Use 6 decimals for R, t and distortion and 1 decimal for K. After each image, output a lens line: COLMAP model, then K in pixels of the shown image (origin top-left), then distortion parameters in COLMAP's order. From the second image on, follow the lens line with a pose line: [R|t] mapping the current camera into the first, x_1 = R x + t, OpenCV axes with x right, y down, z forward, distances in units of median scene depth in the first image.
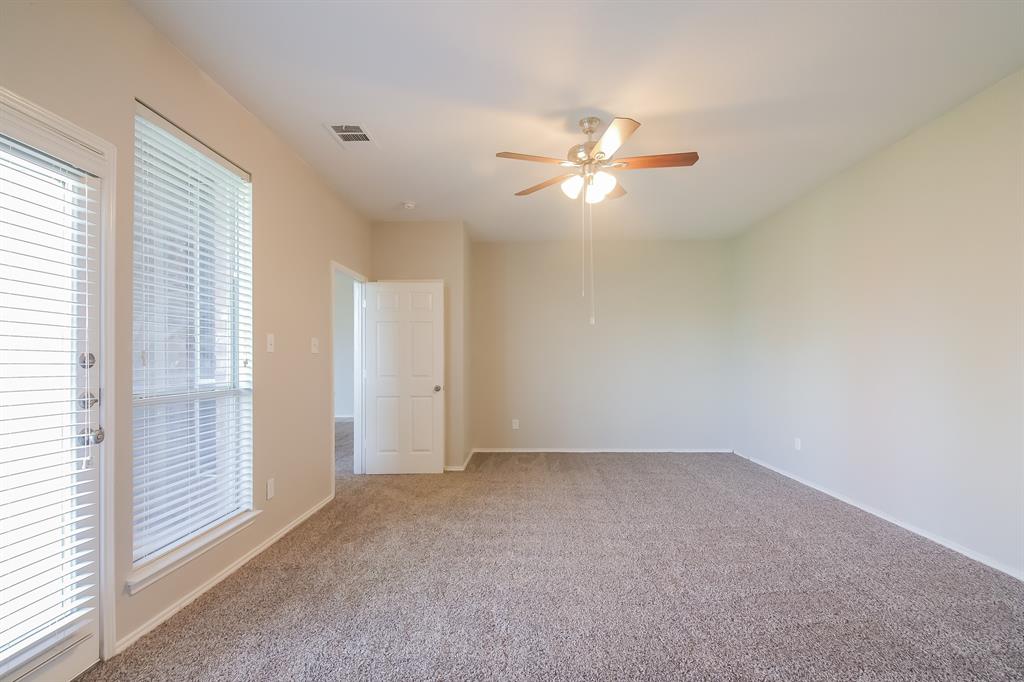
lens RADIAL K [[472.5, 0, 512.4], [0, 472.5, 344.3], [0, 0, 1]] dist [-0.001253, -0.000205]
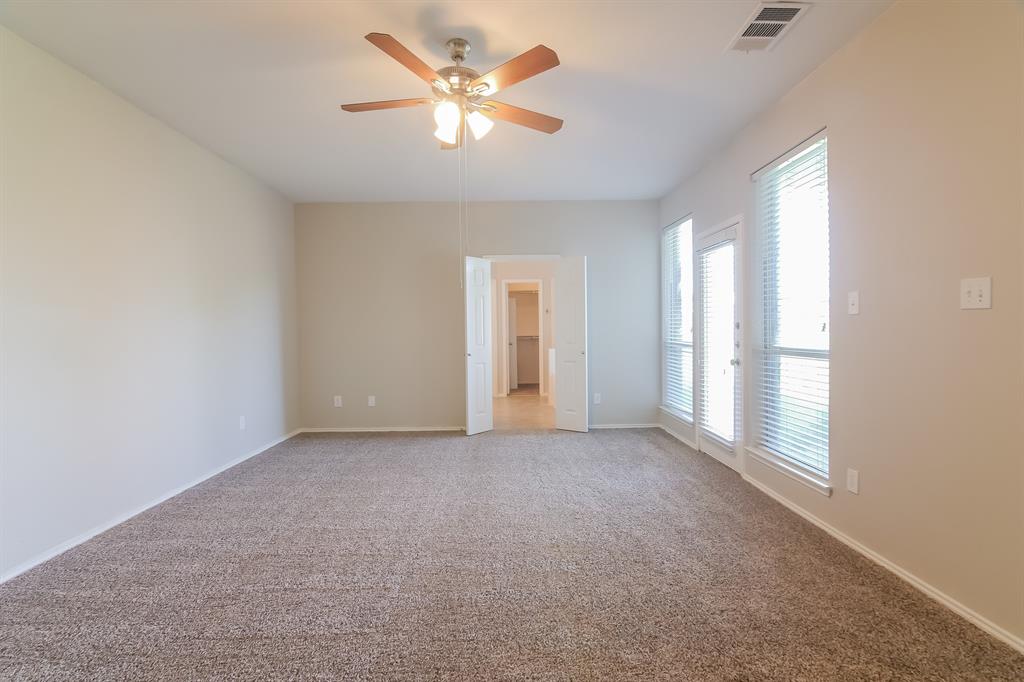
lens RADIAL K [[472.5, 0, 512.2], [0, 472.5, 342.8], [0, 0, 1]] dist [-0.001253, -0.000205]
pose [[-0.999280, 0.008432, -0.036990, 0.106405], [0.008561, 0.999958, -0.003336, 0.066983], [0.036960, -0.003650, -0.999310, 1.892083]]
